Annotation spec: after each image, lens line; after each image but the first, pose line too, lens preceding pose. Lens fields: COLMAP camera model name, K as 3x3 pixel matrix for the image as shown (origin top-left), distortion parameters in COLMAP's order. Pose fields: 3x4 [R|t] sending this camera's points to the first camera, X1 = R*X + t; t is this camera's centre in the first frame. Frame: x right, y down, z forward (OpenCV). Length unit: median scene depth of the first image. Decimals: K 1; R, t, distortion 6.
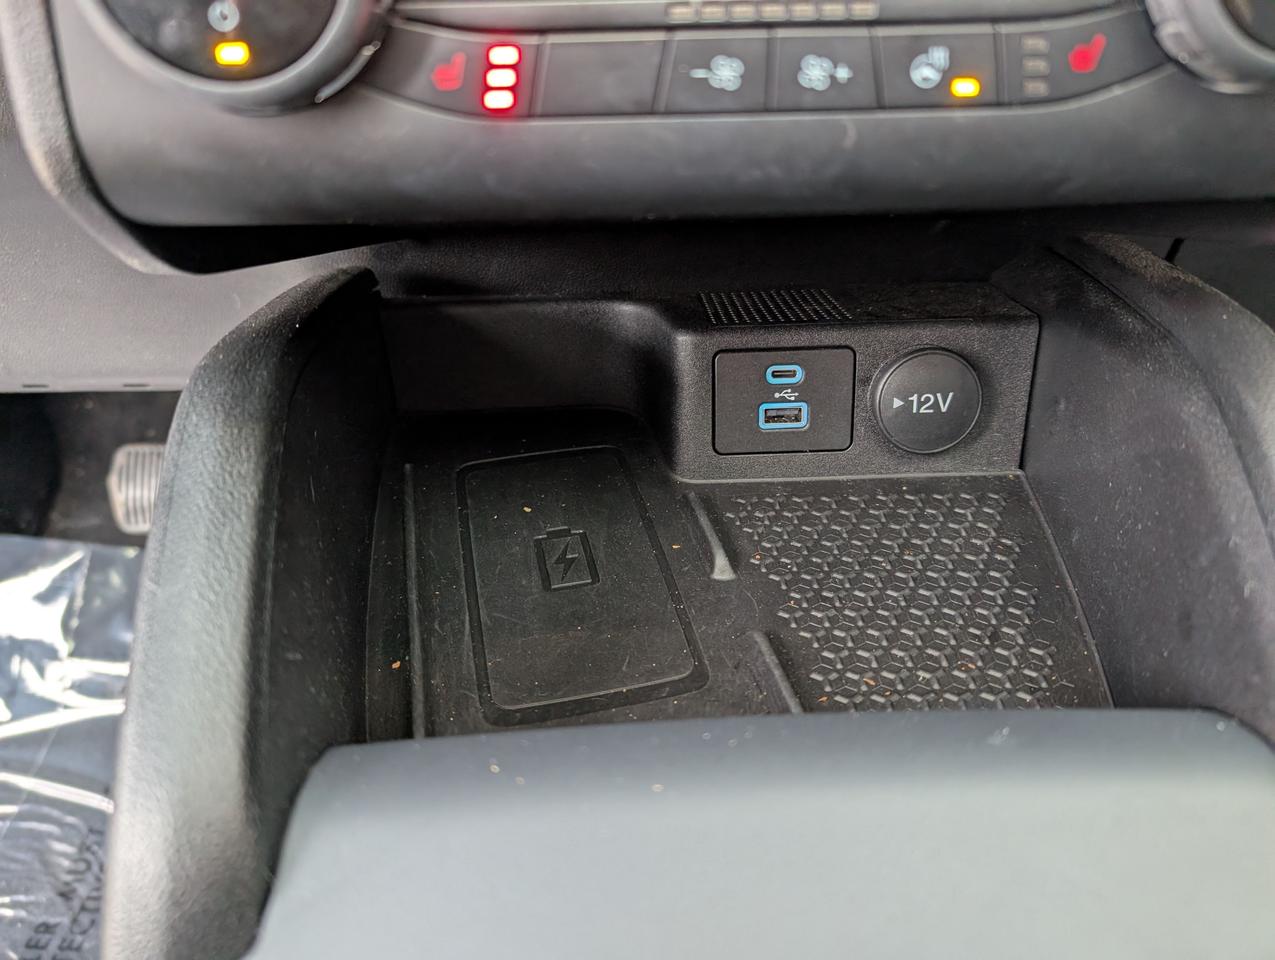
lens RADIAL K [[951.7, 0, 655.4], [0, 951.7, 454.8], [0, 0, 1]] dist [0.002918, -0.020924]
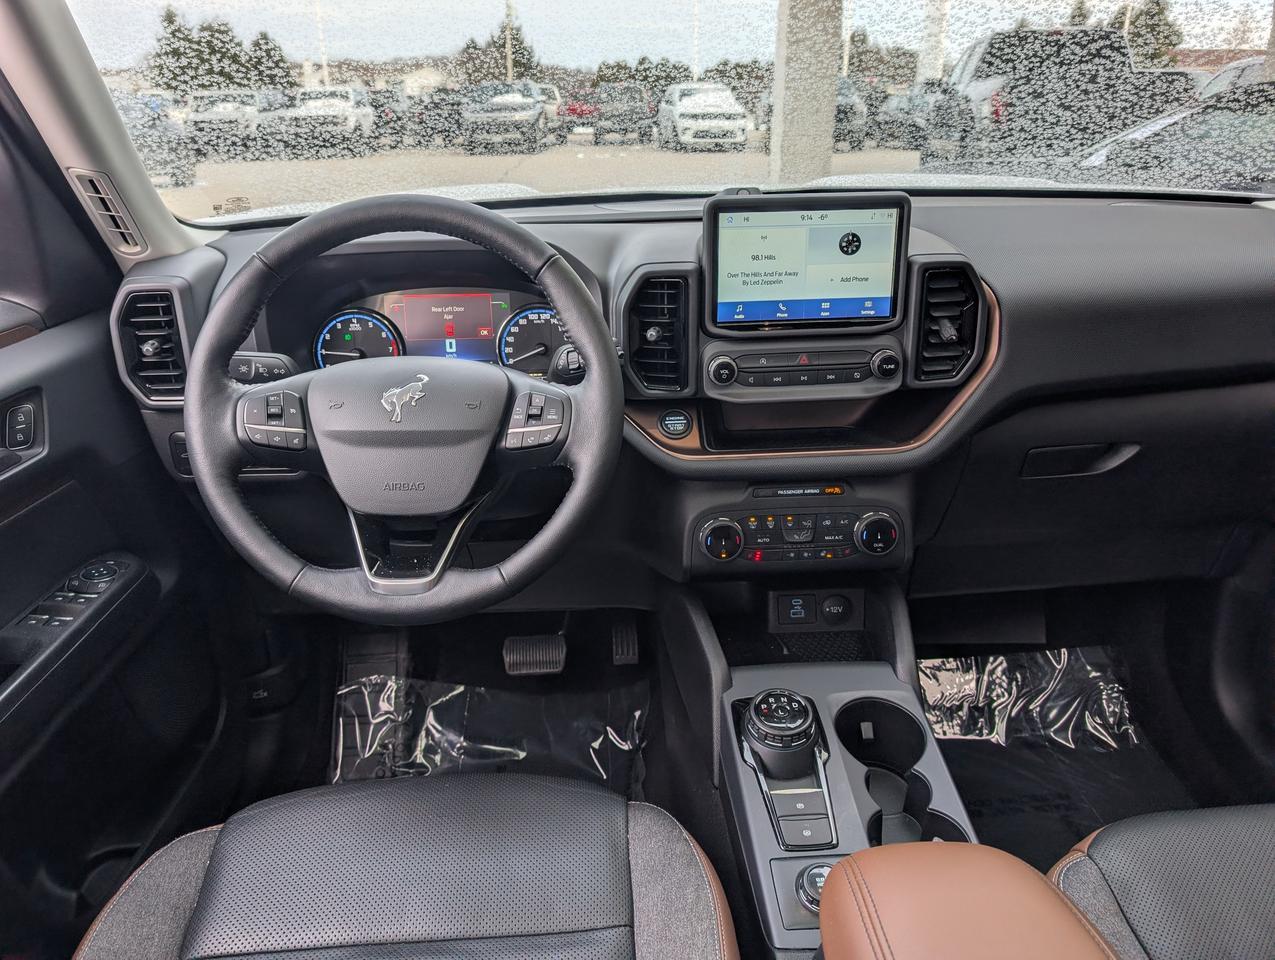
lens RADIAL K [[951.7, 0, 625.0], [0, 951.7, 473.4], [0, 0, 1]] dist [0.002918, -0.020924]
pose [[0.999936, -0.011056, -0.002416, -0.634895], [0.010207, 0.973285, -0.229373, 0.329126], [0.004887, 0.229333, 0.973336, -3.323479]]
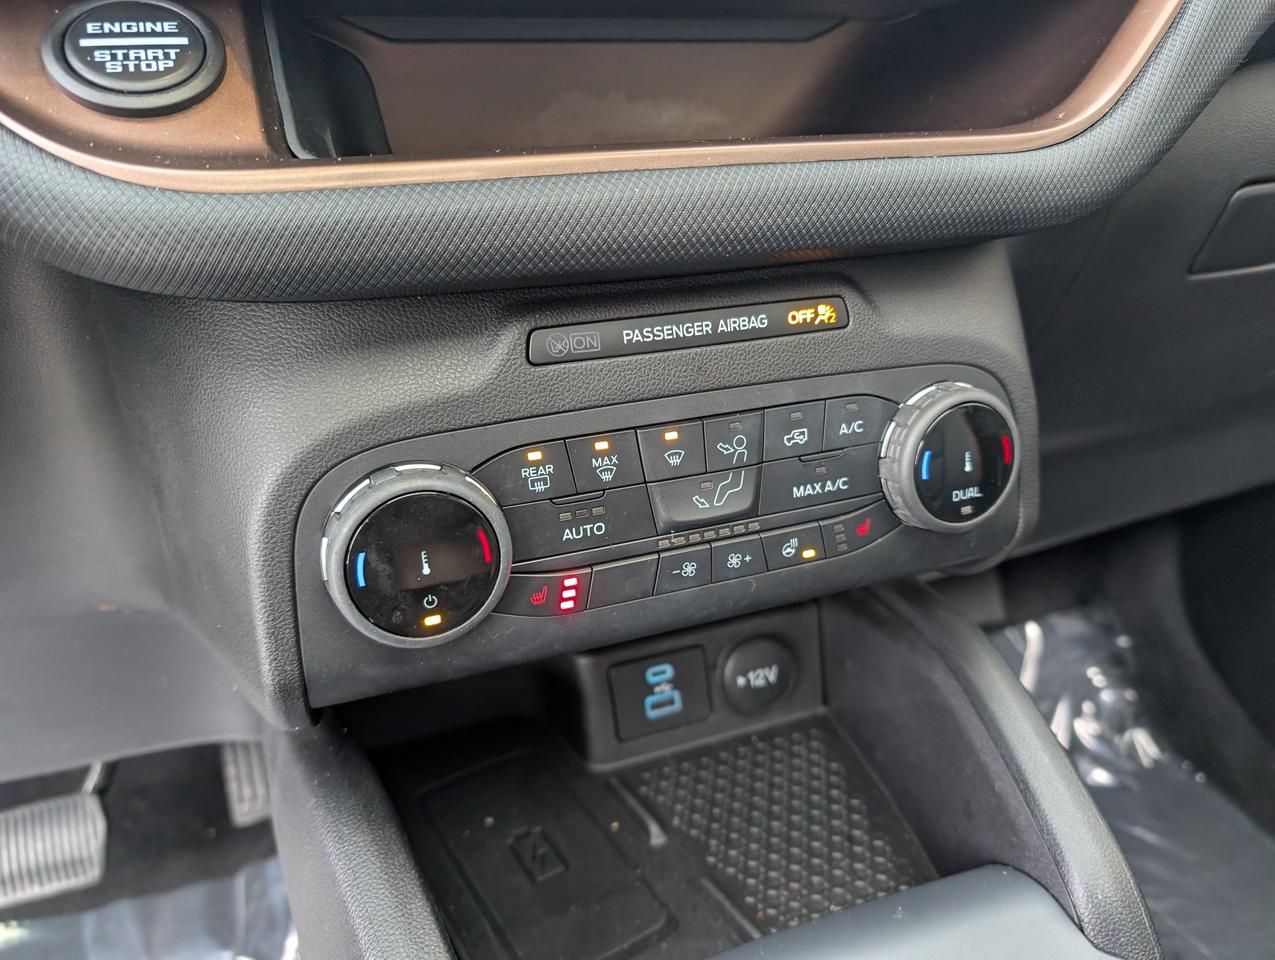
lens RADIAL K [[951.7, 0, 646.6], [0, 951.7, 477.6], [0, 0, 1]] dist [0.002918, -0.020924]
pose [[0.945319, -0.132364, 0.298080, -0.306508], [0.184316, 0.970817, -0.153434, -0.185291], [-0.269072, 0.199985, 0.942129, -0.417457]]
